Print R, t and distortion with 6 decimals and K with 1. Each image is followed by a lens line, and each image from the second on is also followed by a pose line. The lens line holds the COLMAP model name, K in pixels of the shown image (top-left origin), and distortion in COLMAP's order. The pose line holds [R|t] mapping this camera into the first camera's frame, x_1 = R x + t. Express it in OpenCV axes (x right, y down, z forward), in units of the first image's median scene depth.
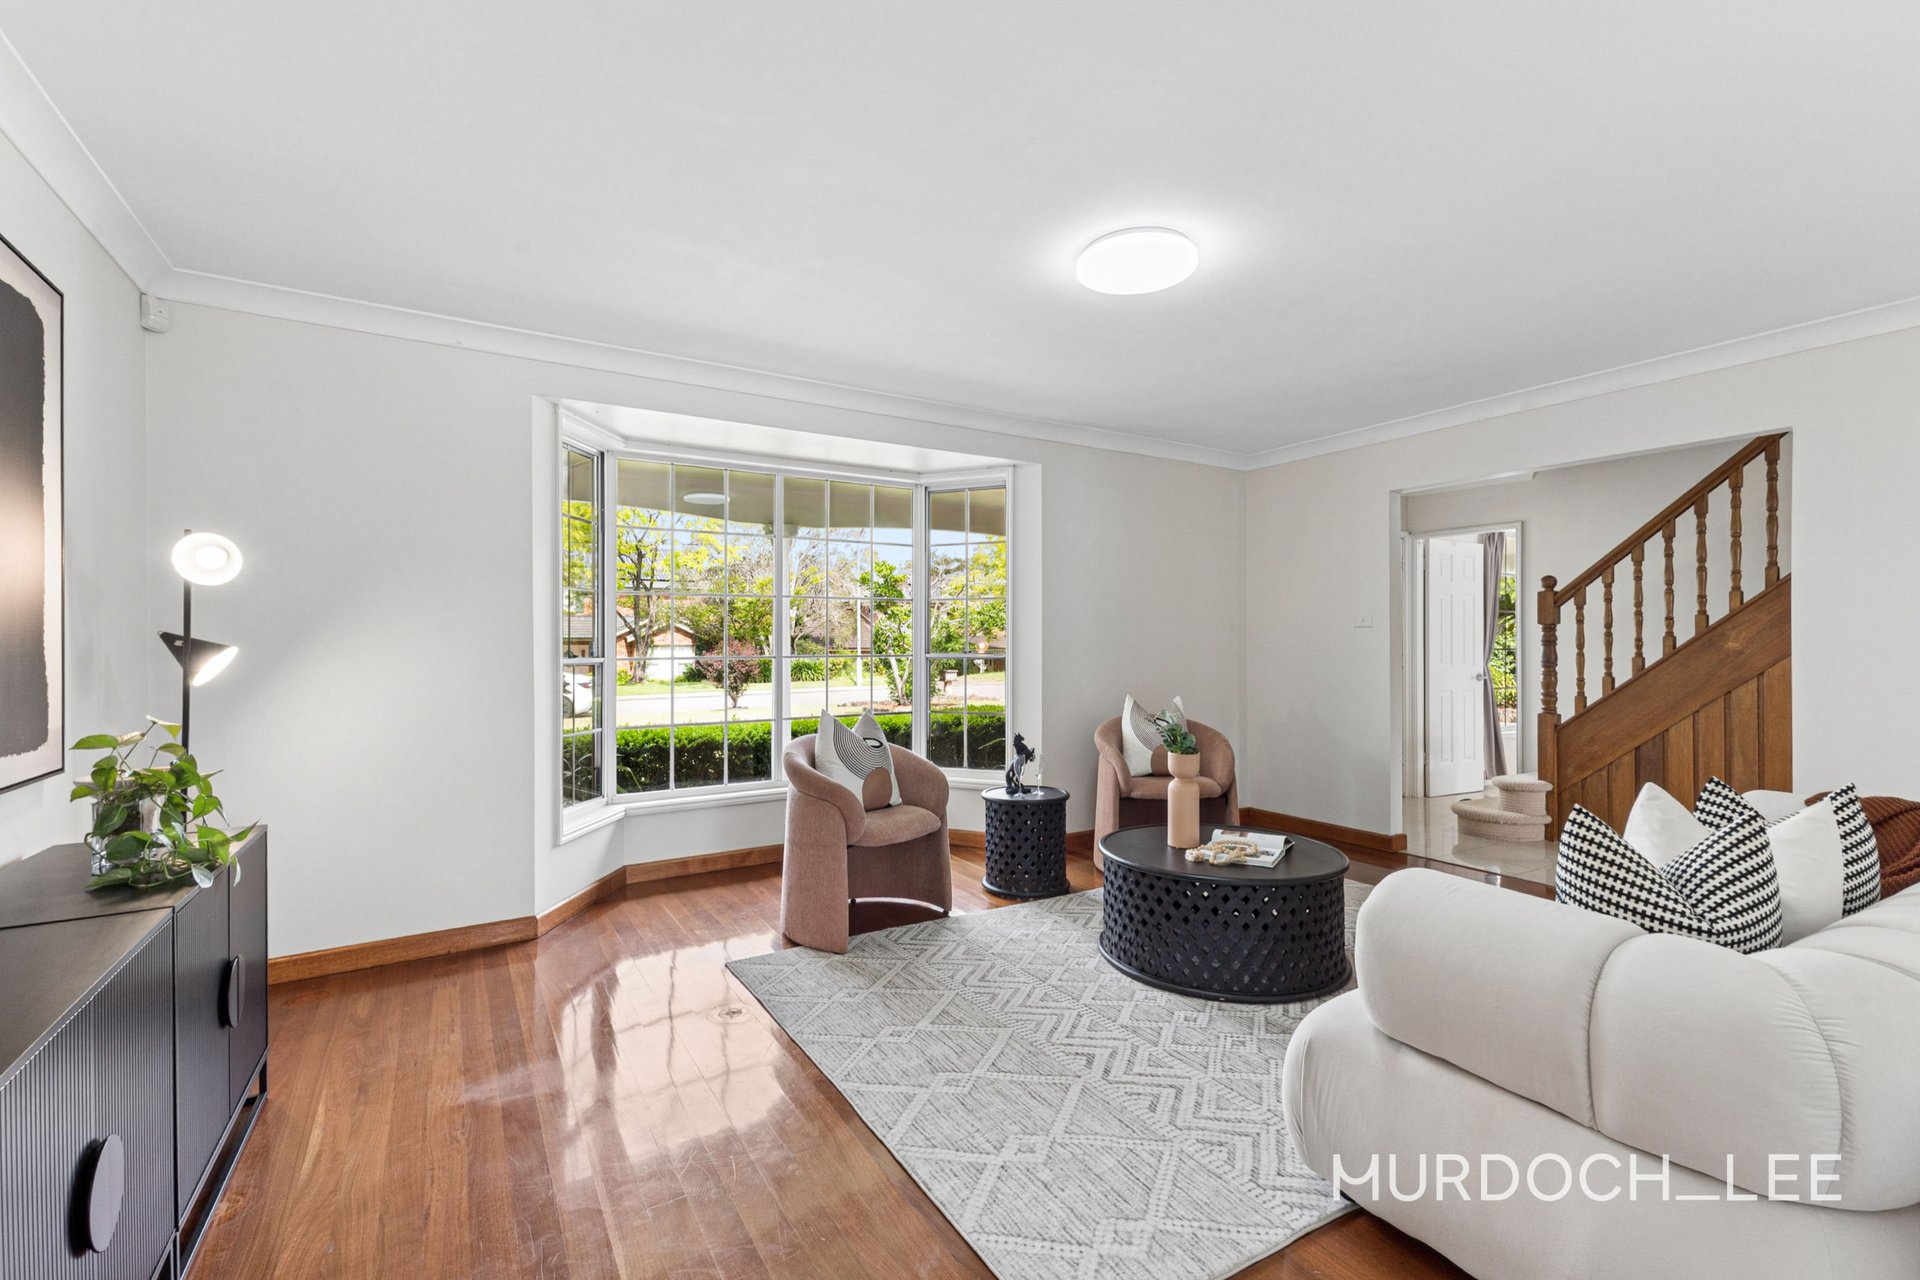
lens RADIAL K [[826.3, 0, 960.4], [0, 826.3, 637.6], [0, 0, 1]] dist [0.009833, -0.003368]
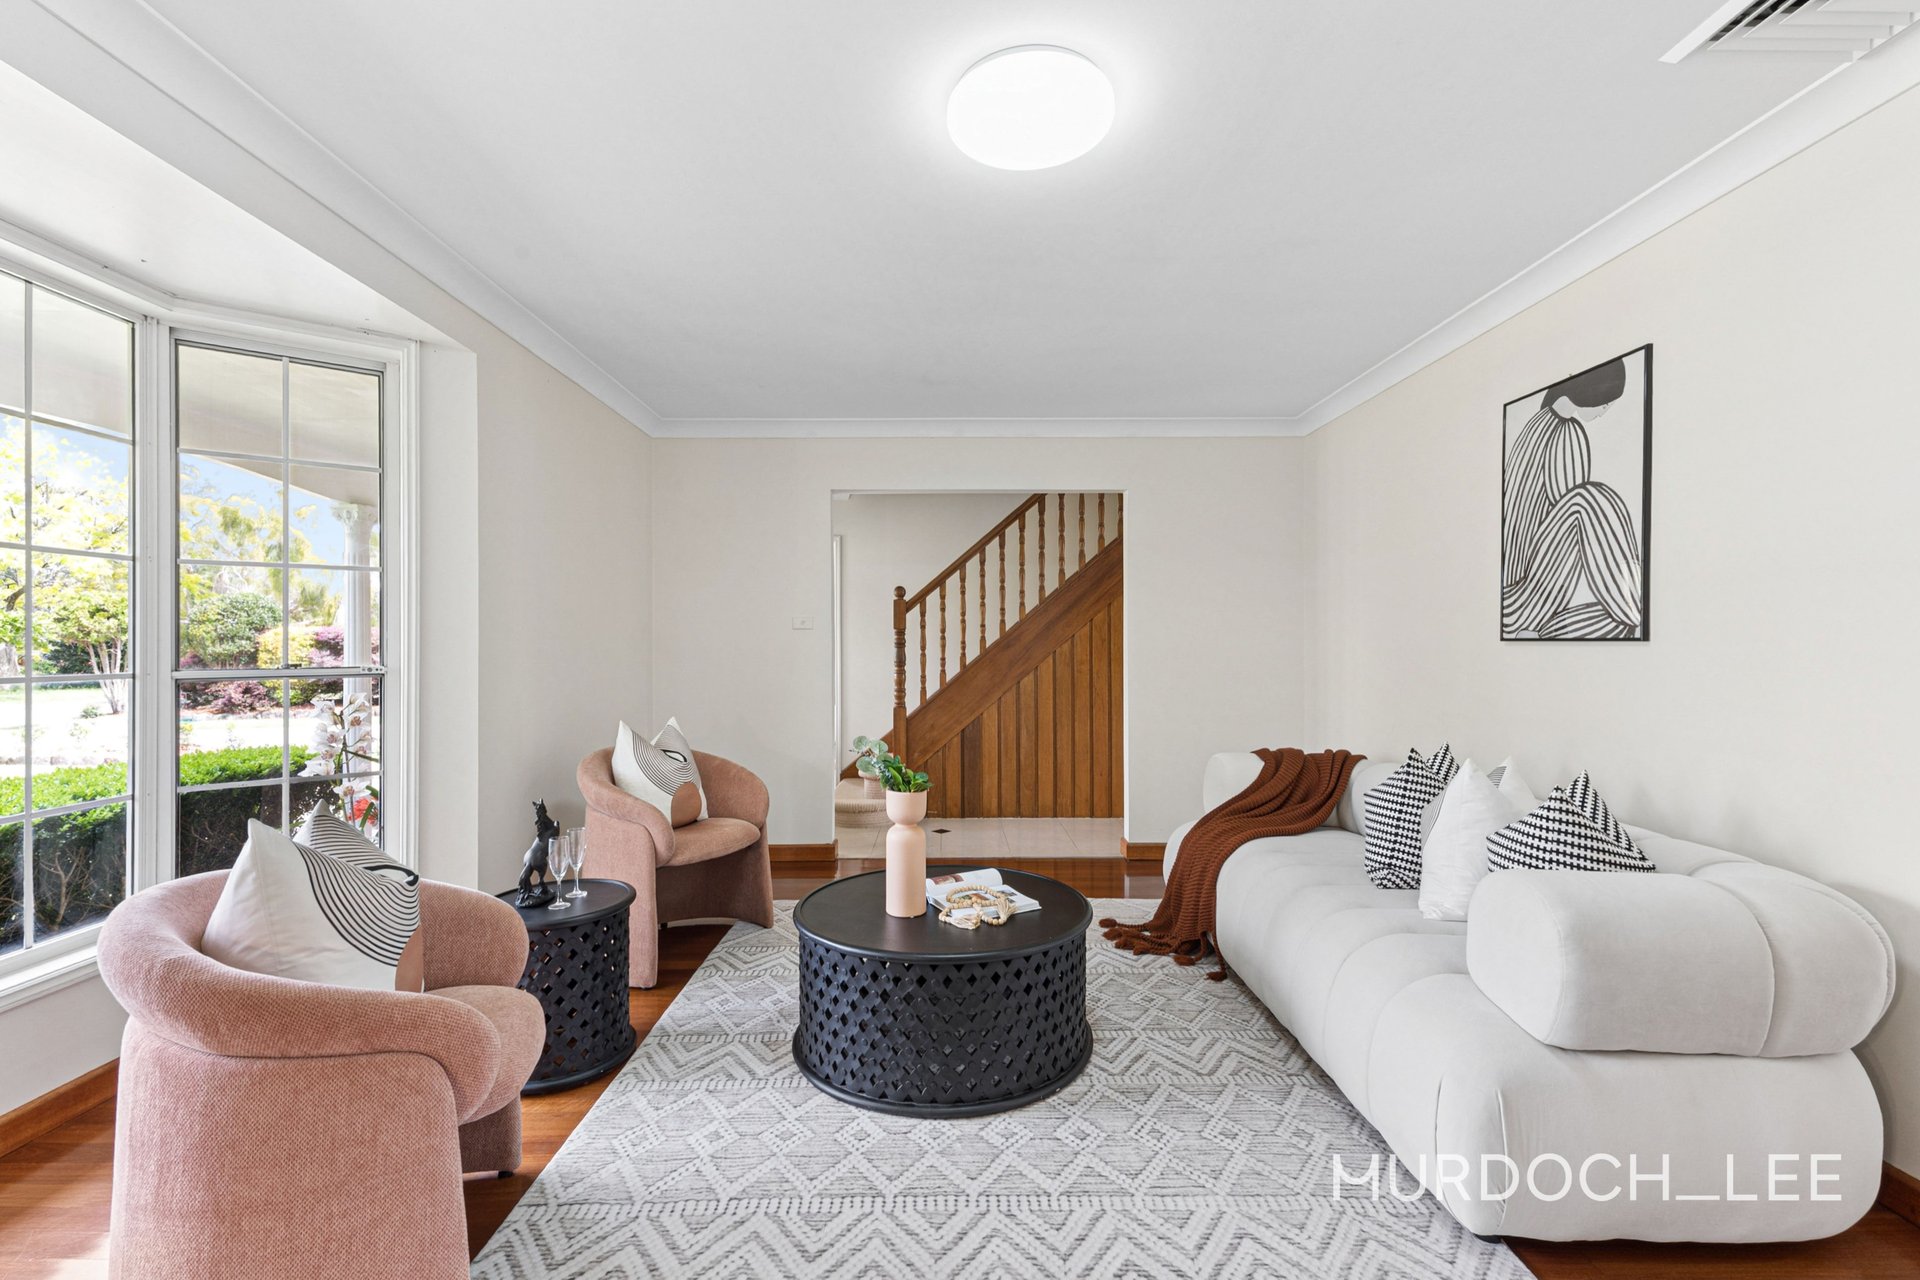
lens RADIAL K [[826.3, 0, 951.3], [0, 826.3, 641.3], [0, 0, 1]] dist [0.009833, -0.003368]
pose [[0.530532, 0.001180, 0.847664, -0.242128], [-0.000872, 0.999999, -0.000846, 0.002215], [-0.847665, -0.000290, 0.530532, 0.384030]]
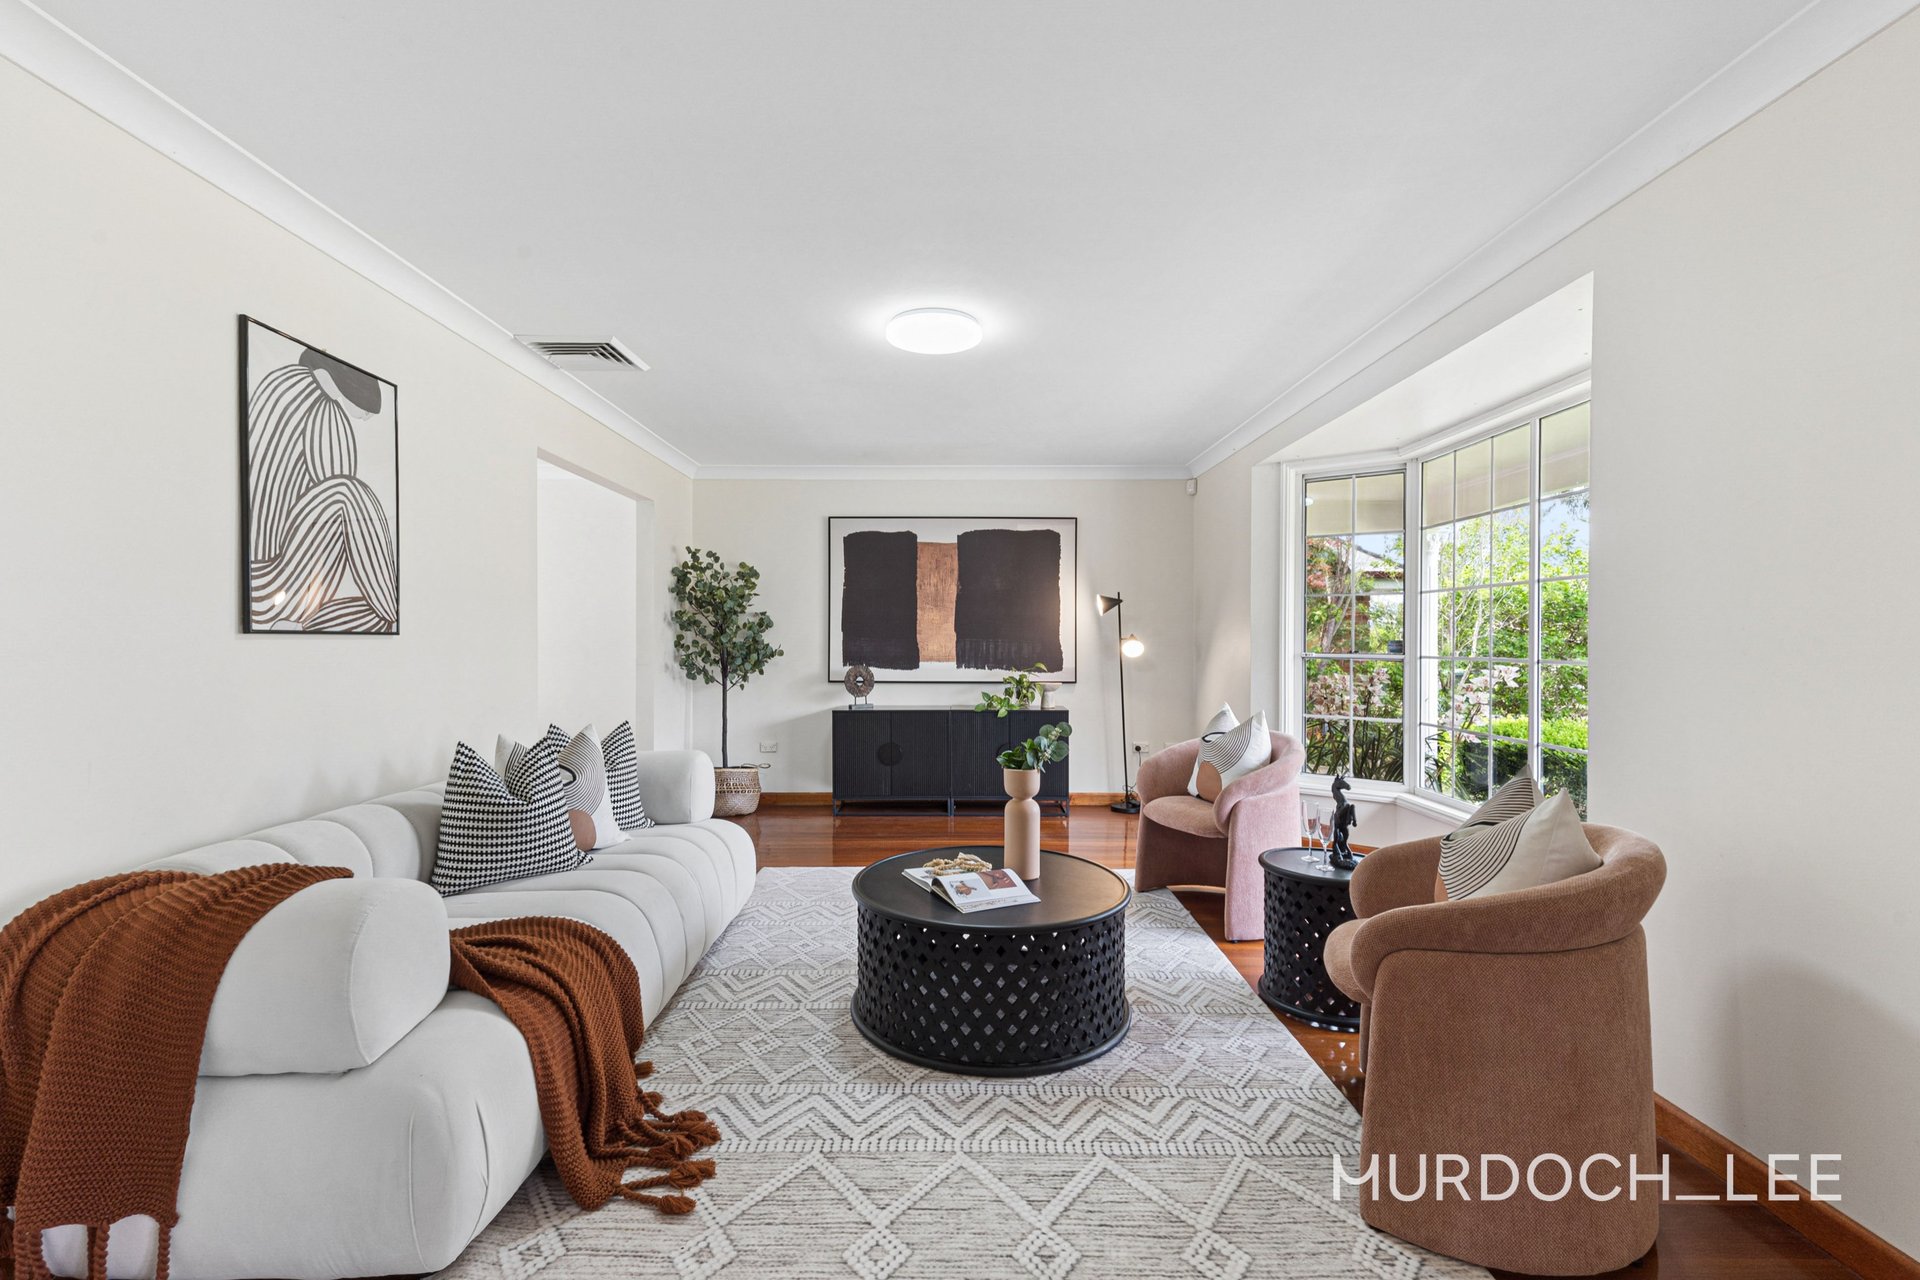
lens RADIAL K [[826.3, 0, 964.8], [0, 826.3, 640.2], [0, 0, 1]] dist [0.009833, -0.003368]
pose [[-0.526543, 0.001530, -0.850147, 0.680164], [0.001467, 0.999999, 0.000891, 0.005011], [0.850147, -0.000778, -0.526544, 0.943630]]
